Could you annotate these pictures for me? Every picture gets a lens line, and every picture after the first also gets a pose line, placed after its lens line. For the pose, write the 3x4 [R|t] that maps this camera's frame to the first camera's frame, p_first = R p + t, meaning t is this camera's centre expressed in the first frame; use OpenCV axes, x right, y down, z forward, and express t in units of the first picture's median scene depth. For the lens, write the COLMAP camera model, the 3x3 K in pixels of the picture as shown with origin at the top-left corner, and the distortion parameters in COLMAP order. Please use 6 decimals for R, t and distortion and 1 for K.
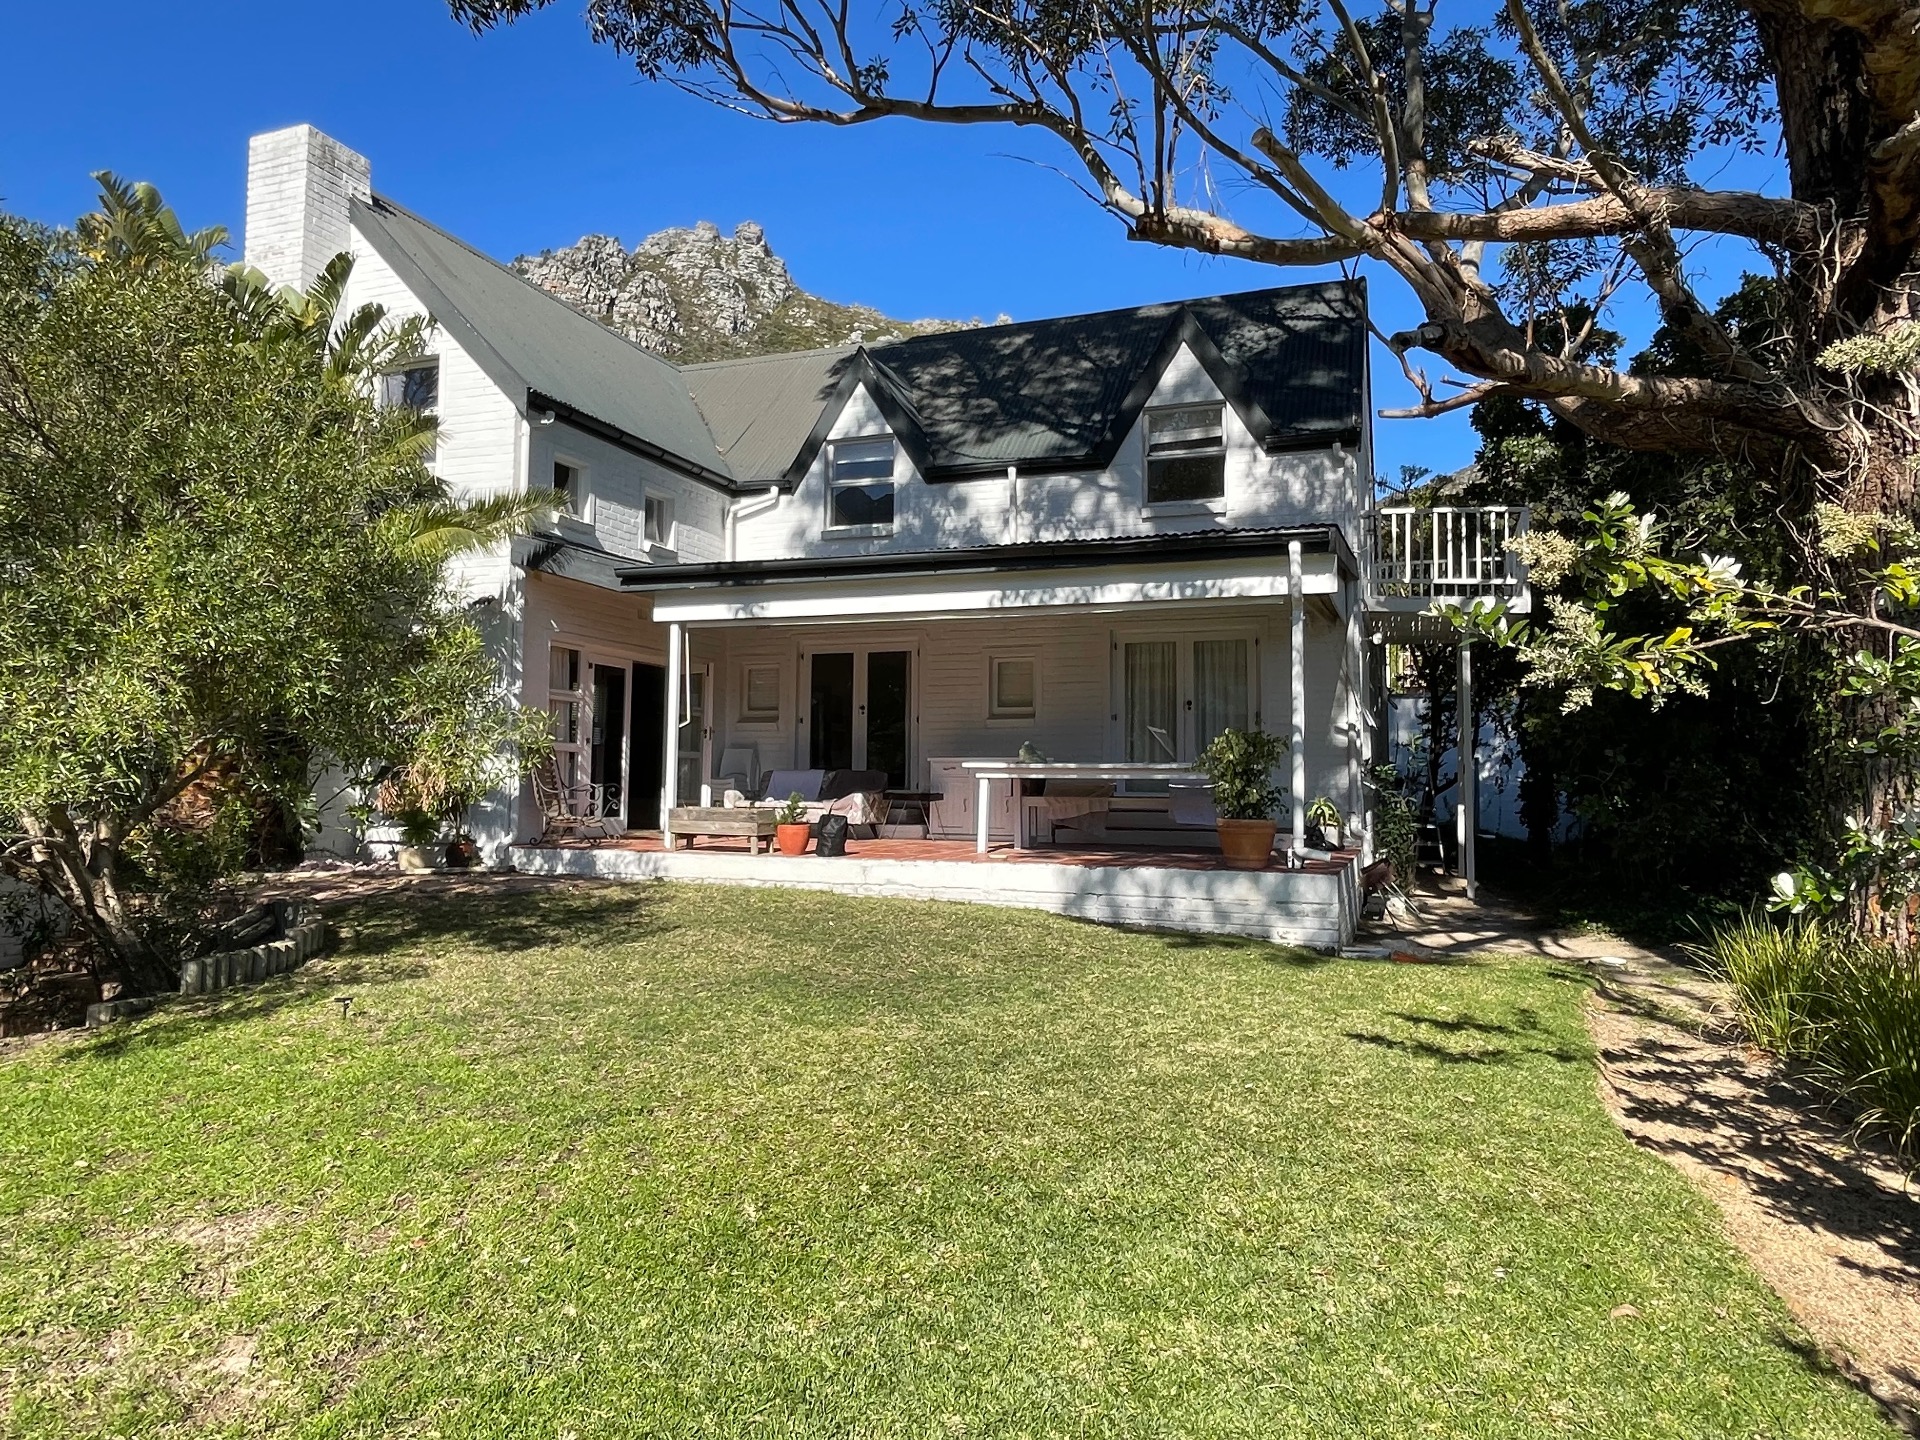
lens RADIAL K [[1232.2, 0, 966.6], [0, 1232.2, 722.0], [0, 0, 1]] dist [-0.006638, 0.000340]
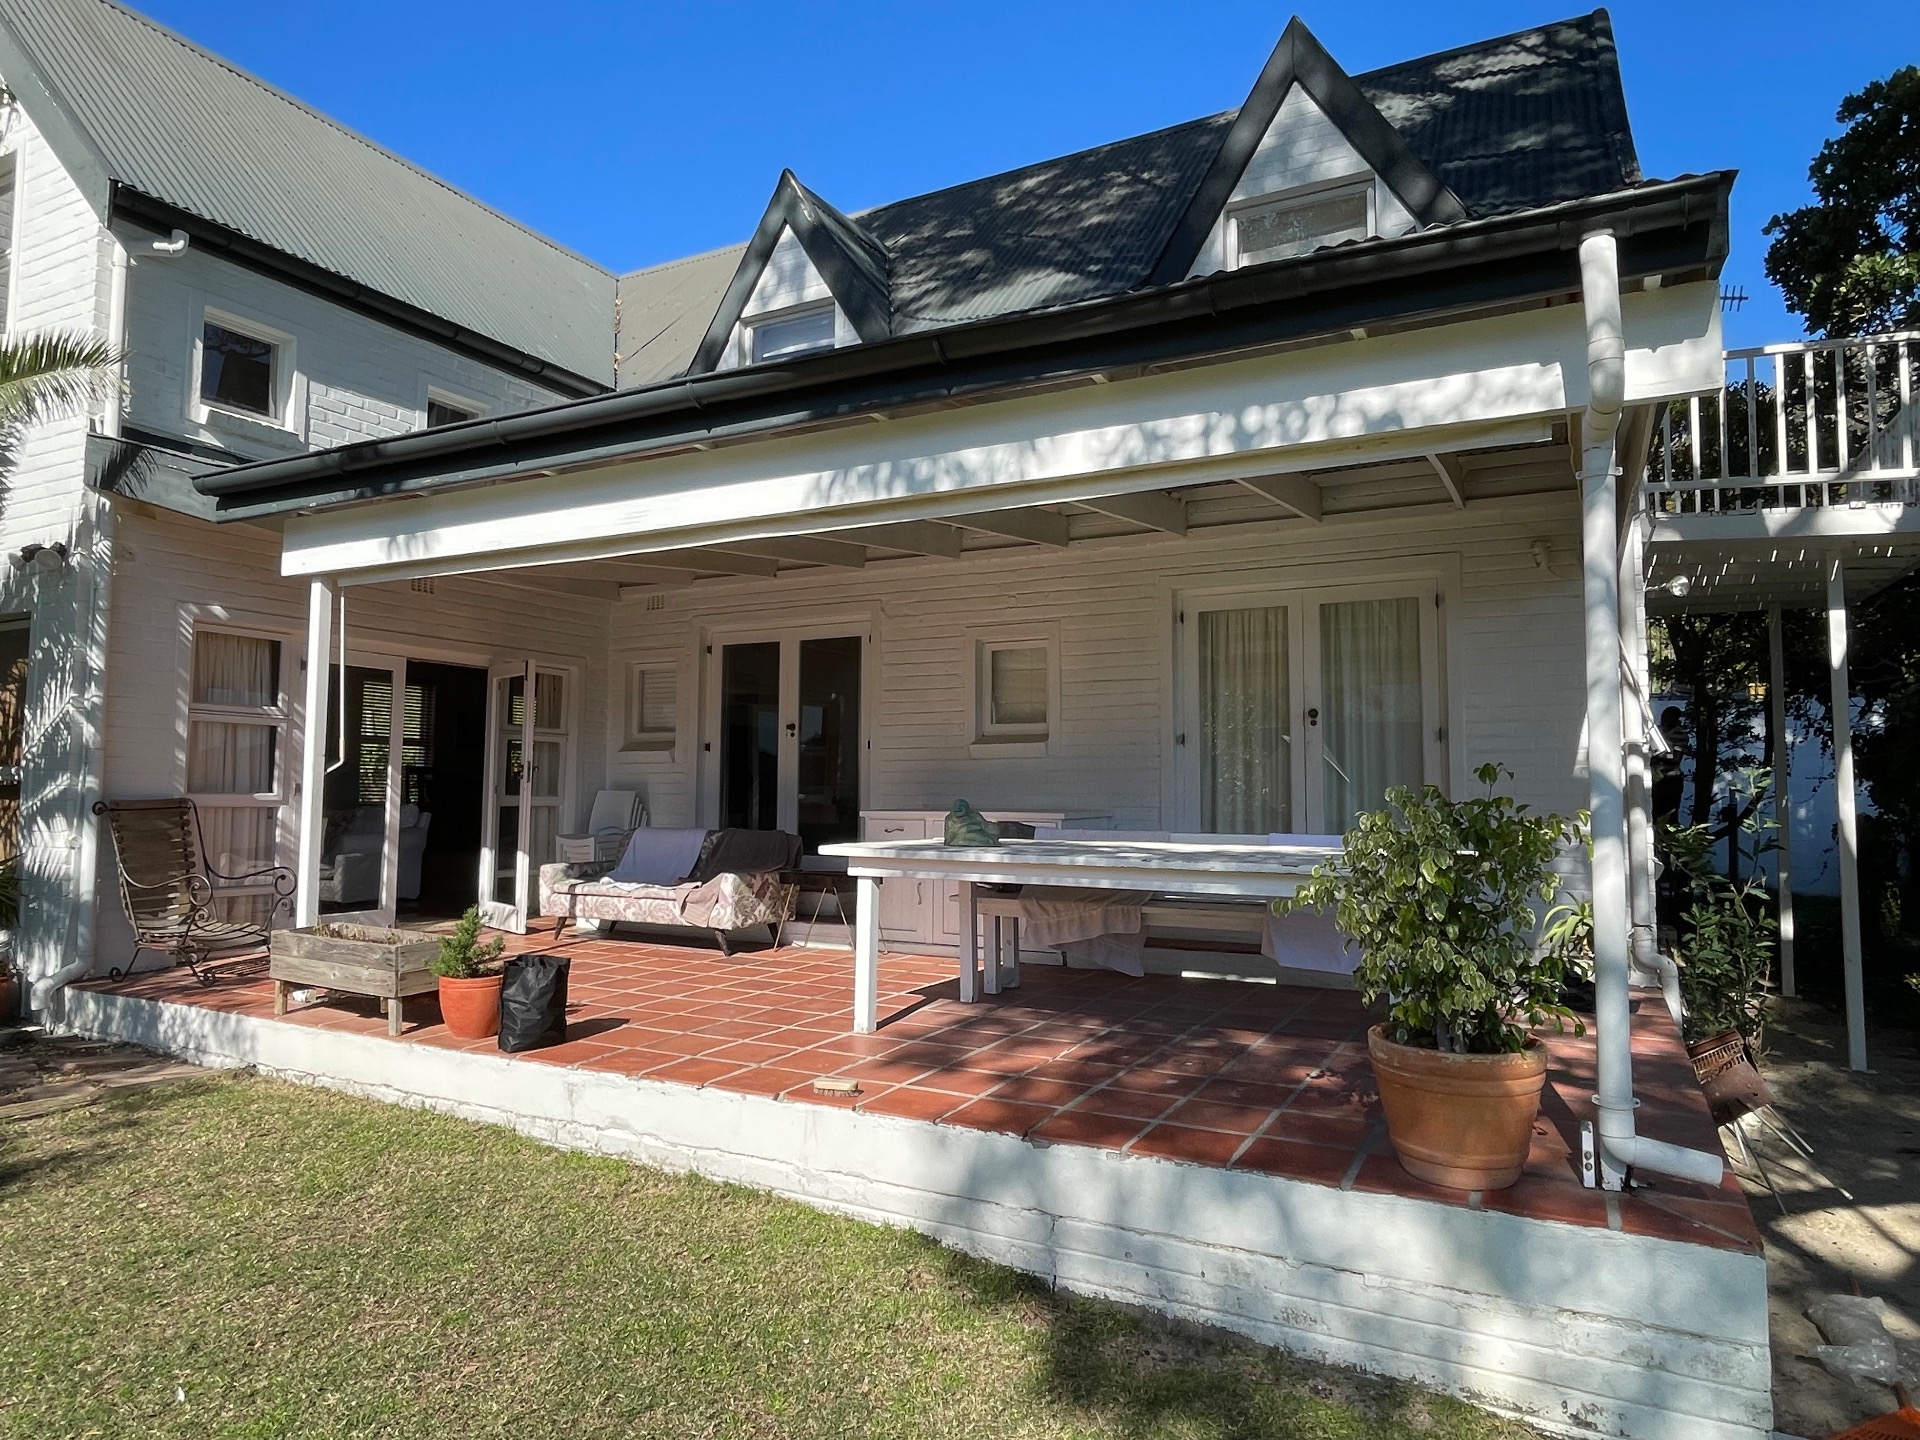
lens RADIAL K [[1191.2, 0, 951.3], [0, 1191.2, 713.6], [0, 0, 1]] dist [0.005221, -0.002396]
pose [[0.991327, -0.012460, -0.130823, 0.097571], [0.010391, 0.999810, -0.016484, -0.009077], [0.131003, 0.014981, 0.991269, 0.482986]]
